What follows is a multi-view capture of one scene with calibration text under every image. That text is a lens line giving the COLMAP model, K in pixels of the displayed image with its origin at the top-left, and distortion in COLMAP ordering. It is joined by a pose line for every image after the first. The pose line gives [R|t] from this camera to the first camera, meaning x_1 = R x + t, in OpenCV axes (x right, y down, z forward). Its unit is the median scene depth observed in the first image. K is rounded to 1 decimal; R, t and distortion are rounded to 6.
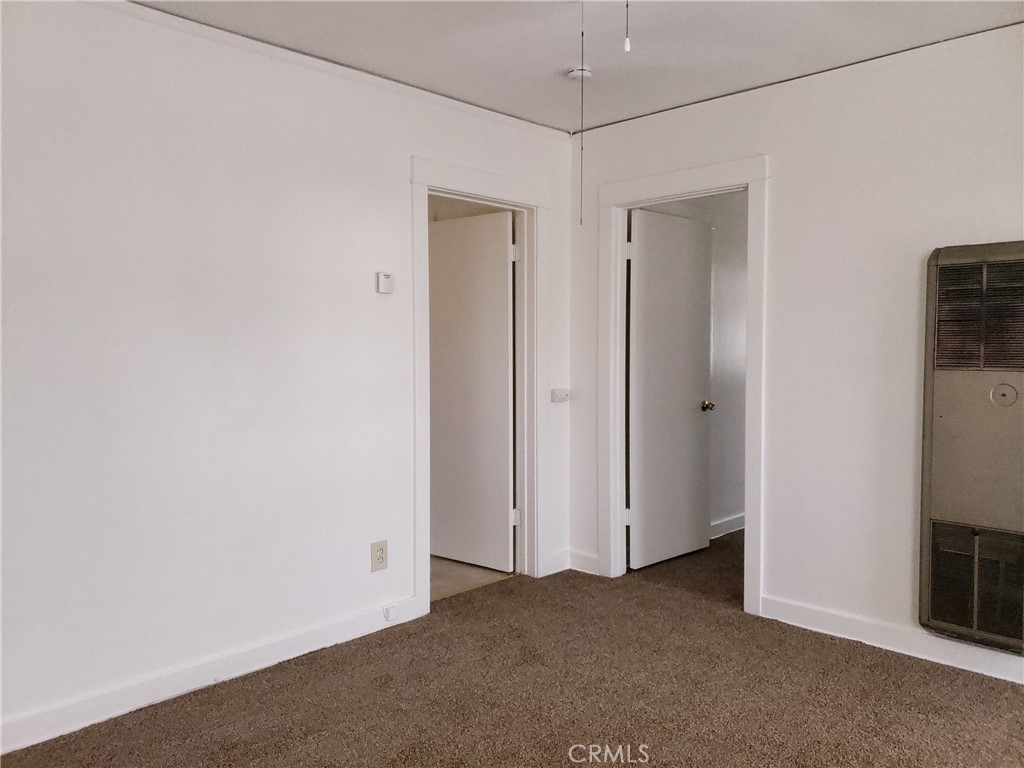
lens RADIAL K [[780.4, 0, 495.9], [0, 780.4, 400.5], [0, 0, 1]] dist [0.001040, 0.006541]
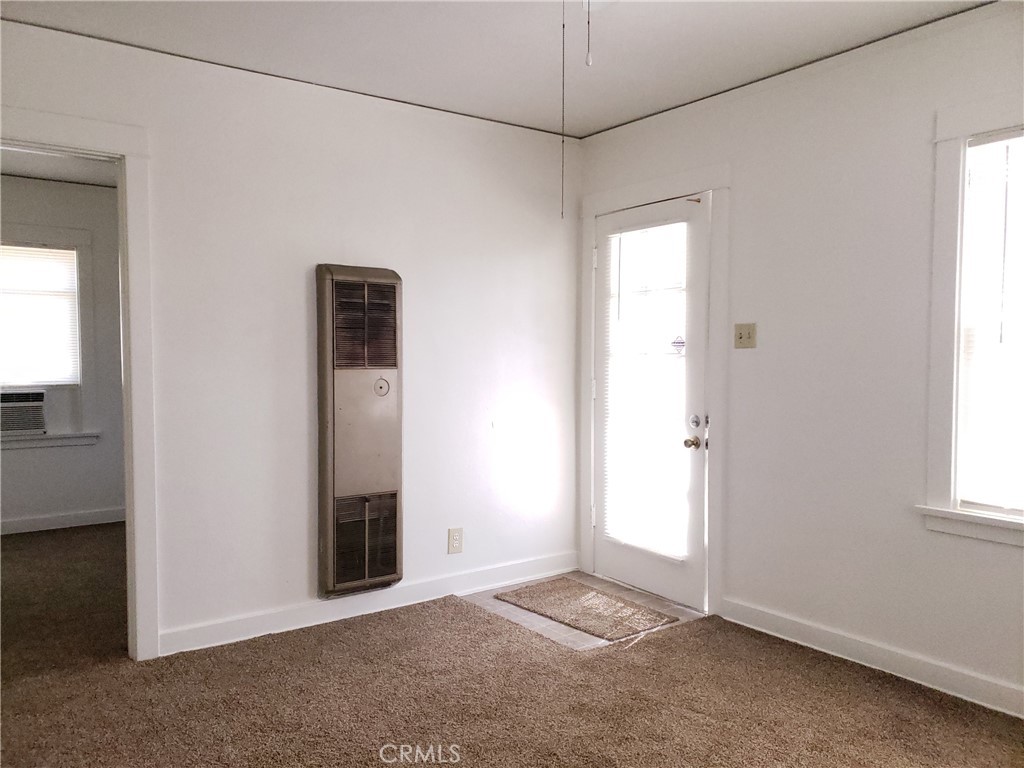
lens RADIAL K [[780.4, 0, 509.5], [0, 780.4, 383.9], [0, 0, 1]] dist [0.001040, 0.006541]
pose [[0.143644, -0.032175, 0.989106, -0.557295], [0.062914, 0.997746, 0.023319, -0.027918], [-0.987628, 0.058879, 0.145345, 0.578176]]
